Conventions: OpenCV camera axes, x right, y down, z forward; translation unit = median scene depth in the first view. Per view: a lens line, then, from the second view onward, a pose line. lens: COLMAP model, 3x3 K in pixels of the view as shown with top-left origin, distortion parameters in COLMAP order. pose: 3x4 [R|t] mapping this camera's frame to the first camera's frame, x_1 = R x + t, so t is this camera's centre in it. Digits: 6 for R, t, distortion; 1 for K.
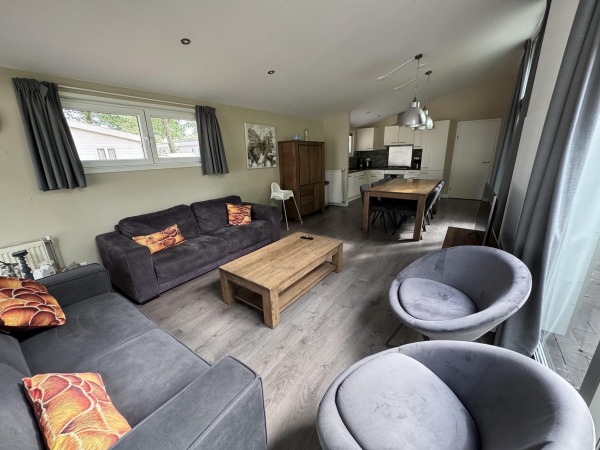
lens RADIAL K [[239.2, 0, 299.8], [0, 239.2, 225.7], [0, 0, 1]] dist [-0.000002, 0.000157]
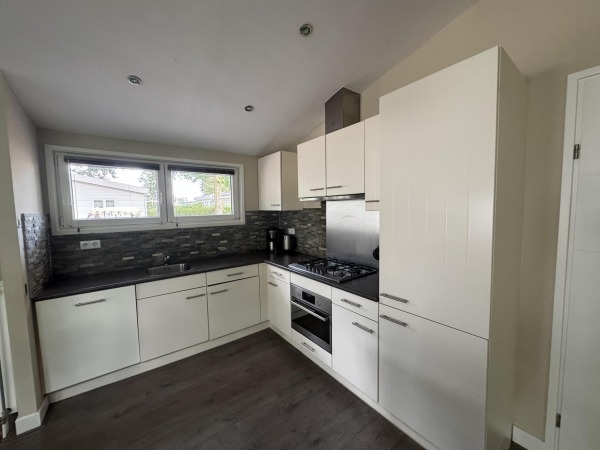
lens RADIAL K [[239.2, 0, 300.0], [0, 239.2, 223.5], [0, 0, 1]] dist [-0.000002, 0.000157]
pose [[0.959894, 0.029967, -0.278757, 0.411789], [-0.088090, 0.976155, -0.198396, -0.213030], [0.266165, 0.214995, 0.939645, 0.631314]]
